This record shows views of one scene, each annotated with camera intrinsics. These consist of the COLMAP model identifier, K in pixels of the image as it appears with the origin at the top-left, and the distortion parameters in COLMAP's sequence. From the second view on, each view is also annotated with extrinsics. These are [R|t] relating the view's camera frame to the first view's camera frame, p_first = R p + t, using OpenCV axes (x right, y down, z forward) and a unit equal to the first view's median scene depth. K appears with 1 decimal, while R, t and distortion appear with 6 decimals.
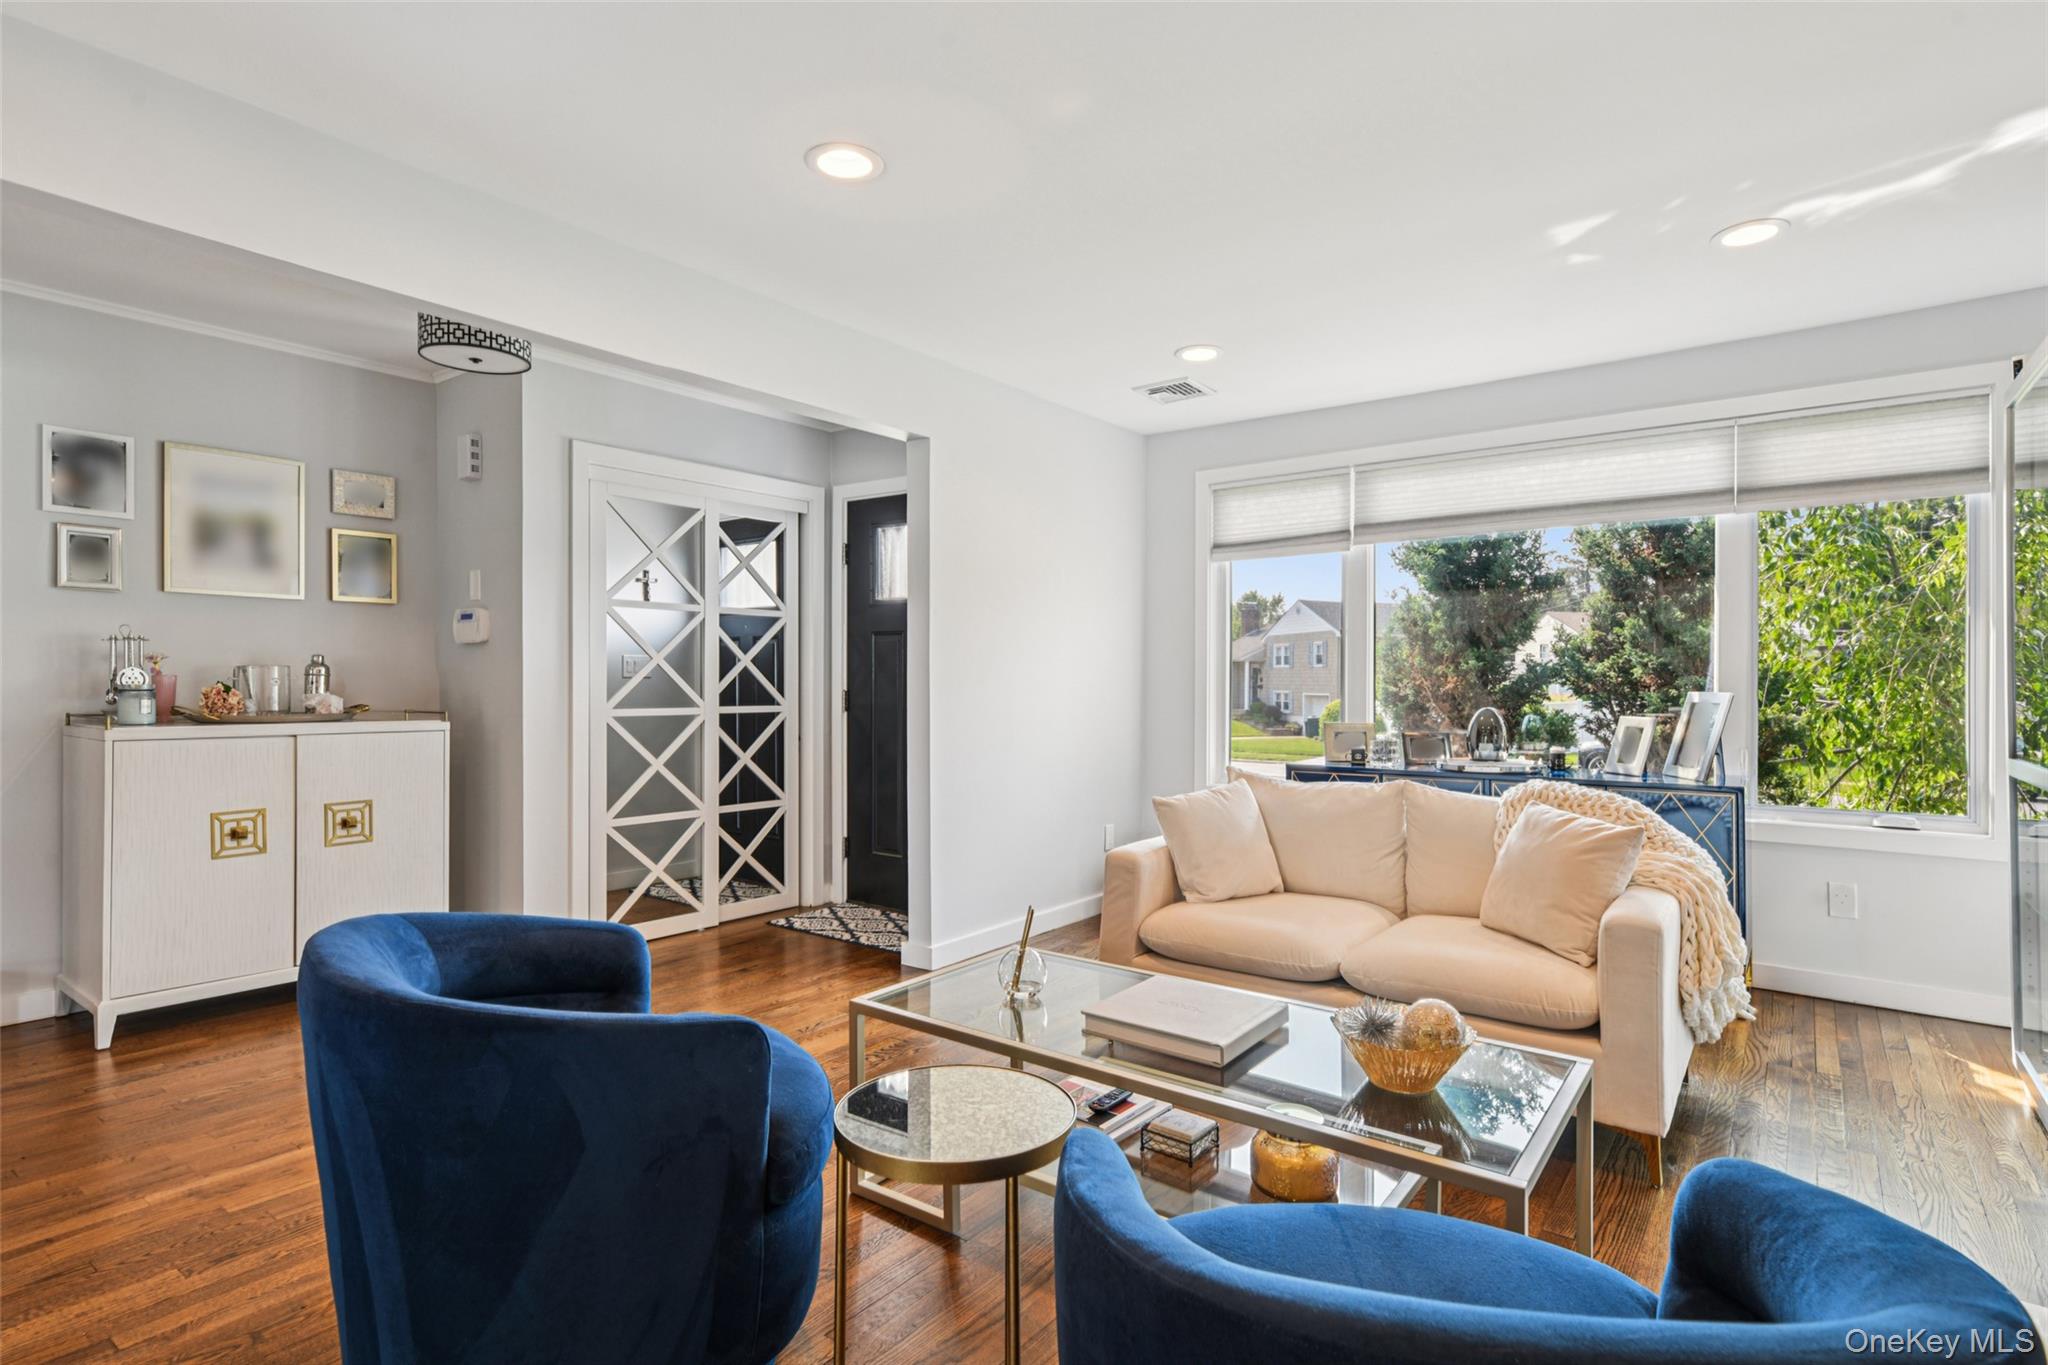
lens RADIAL K [[1055.7, 0, 1018.7], [0, 1055.7, 681.7], [0, 0, 1]] dist [0.017837, -0.000039]
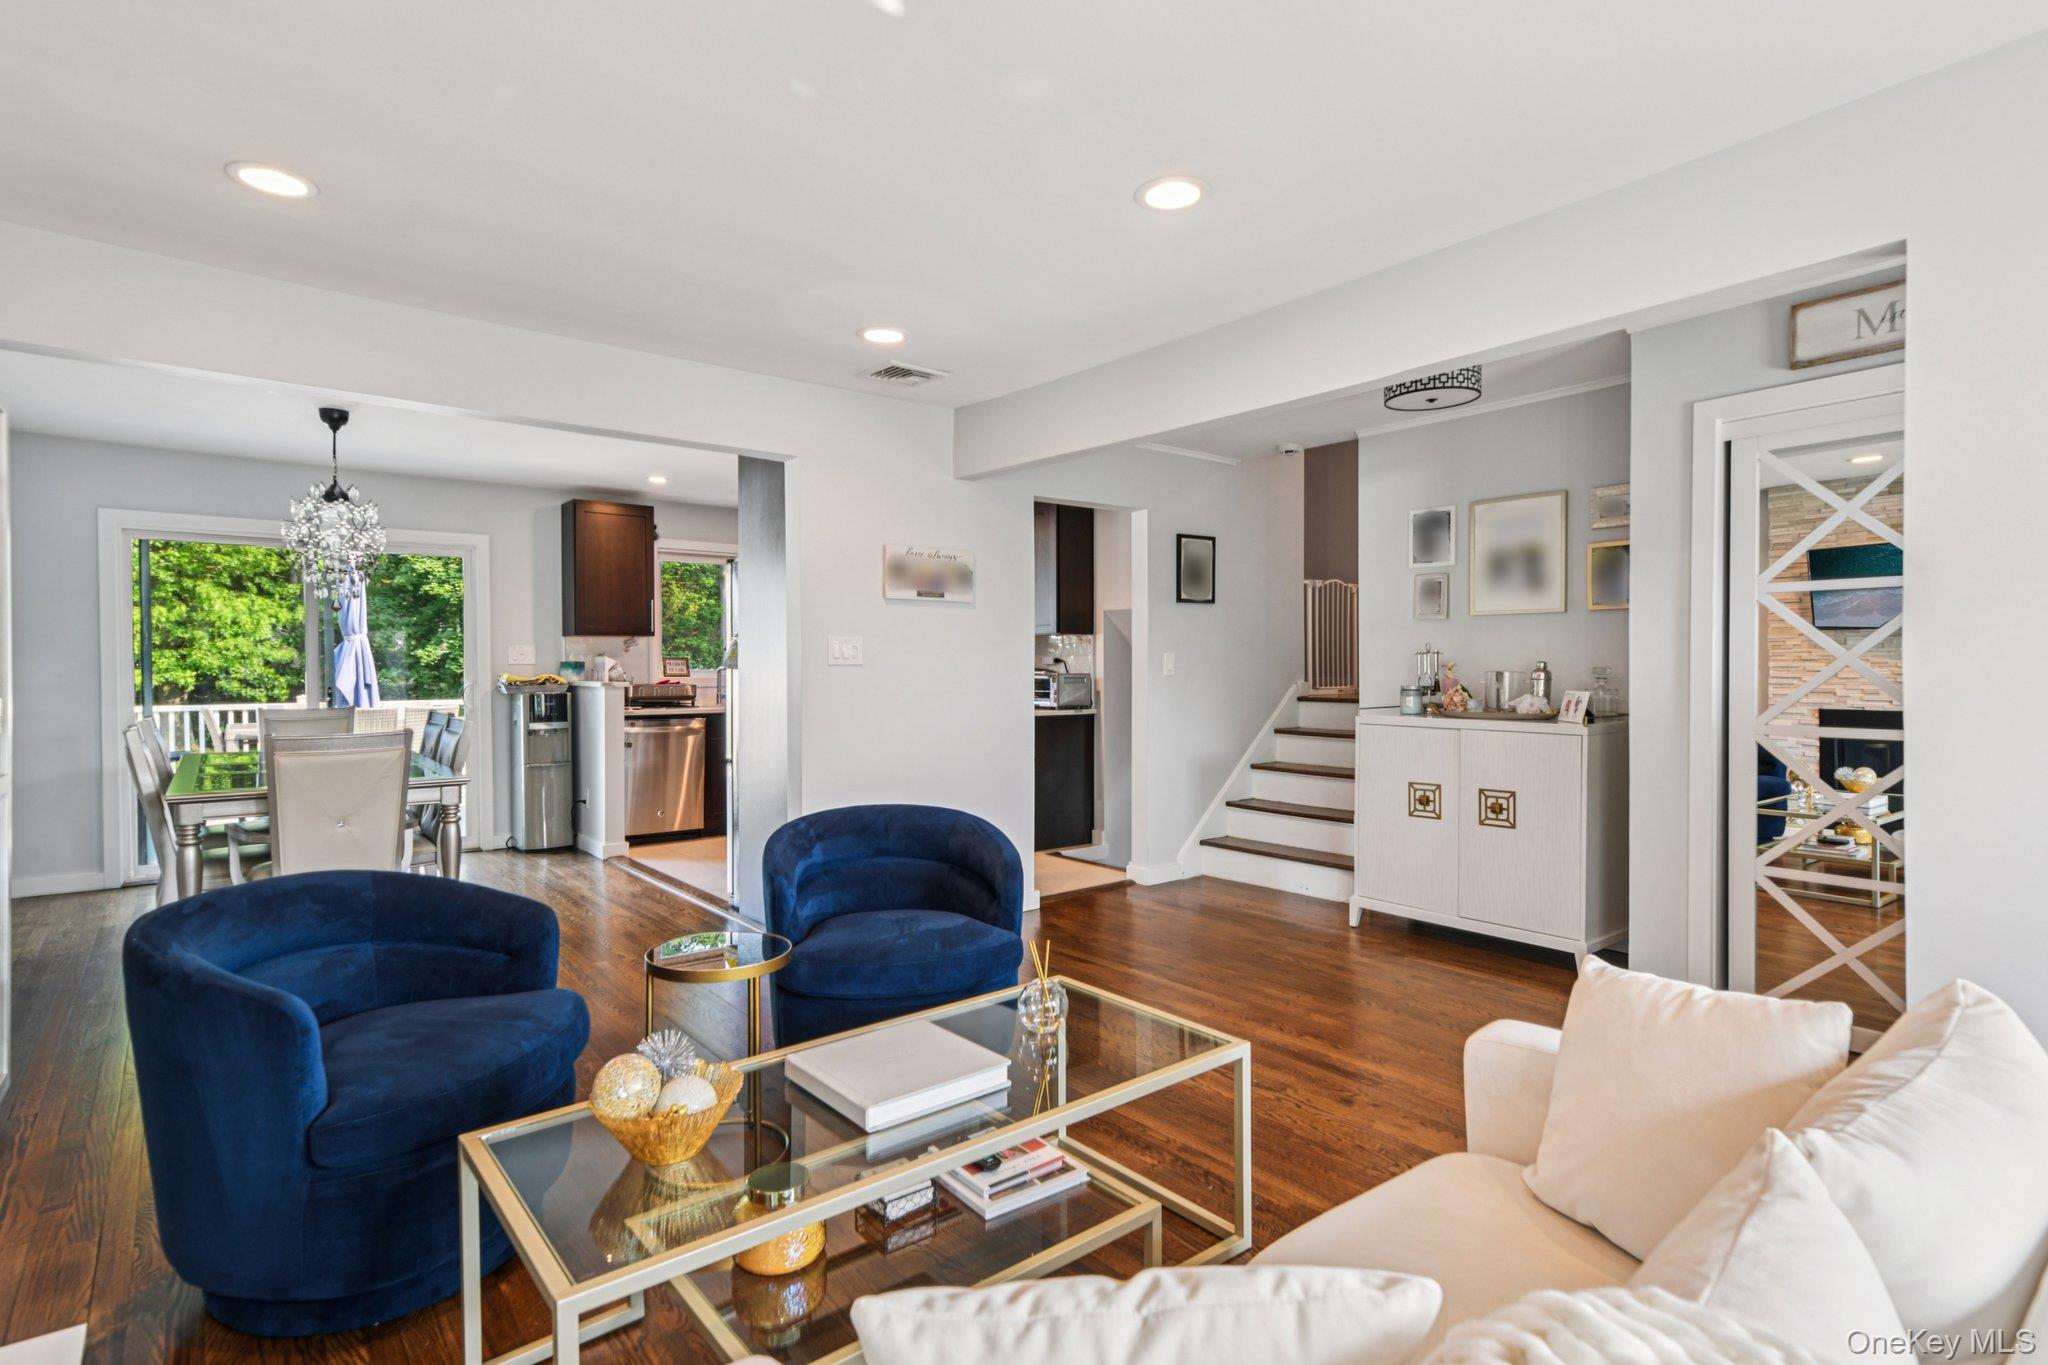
lens RADIAL K [[1021.5, 0, 1016.5], [0, 1021.5, 673.0], [0, 0, 1]] dist [0.000201, 0.000066]
pose [[-0.238708, 0.002985, -0.971087, 0.569244], [-0.000278, 0.999995, 0.003142, -0.016975], [0.971091, 0.001020, -0.238706, 0.762267]]
